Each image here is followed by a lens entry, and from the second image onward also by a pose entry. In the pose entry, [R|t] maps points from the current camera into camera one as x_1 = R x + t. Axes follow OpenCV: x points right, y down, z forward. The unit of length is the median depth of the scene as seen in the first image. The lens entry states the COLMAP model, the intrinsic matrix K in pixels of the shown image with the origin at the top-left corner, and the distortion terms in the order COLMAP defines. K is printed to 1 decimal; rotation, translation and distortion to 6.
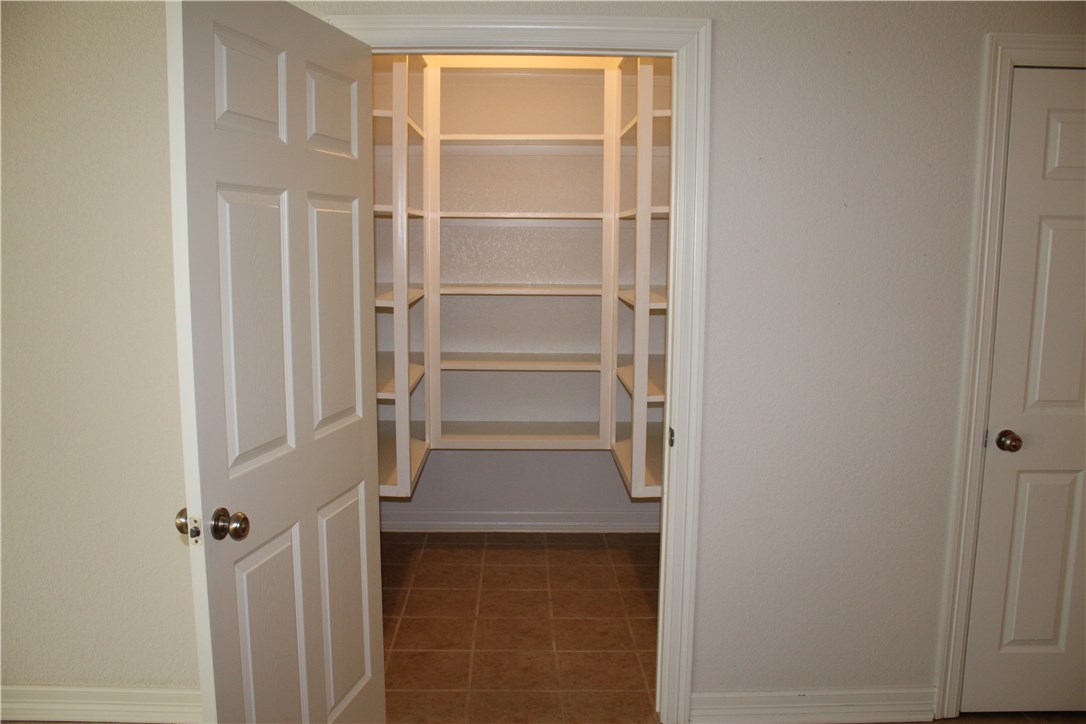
lens RADIAL K [[904.3, 0, 541.8], [0, 904.3, 368.2], [0, 0, 1]] dist [-0.183620, 0.181353]
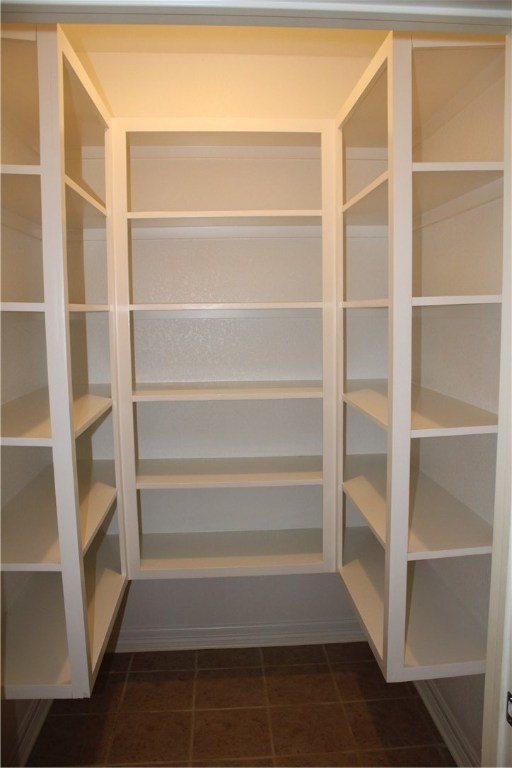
lens RADIAL K [[639.5, 0, 271.8], [0, 639.5, 385.9], [0, 0, 1]] dist [-0.183620, 0.181353]
pose [[0.998042, -0.027211, 0.056314, -0.015492], [0.028750, 0.999230, -0.026703, -0.078393], [-0.055544, 0.028270, 0.998056, 0.401536]]
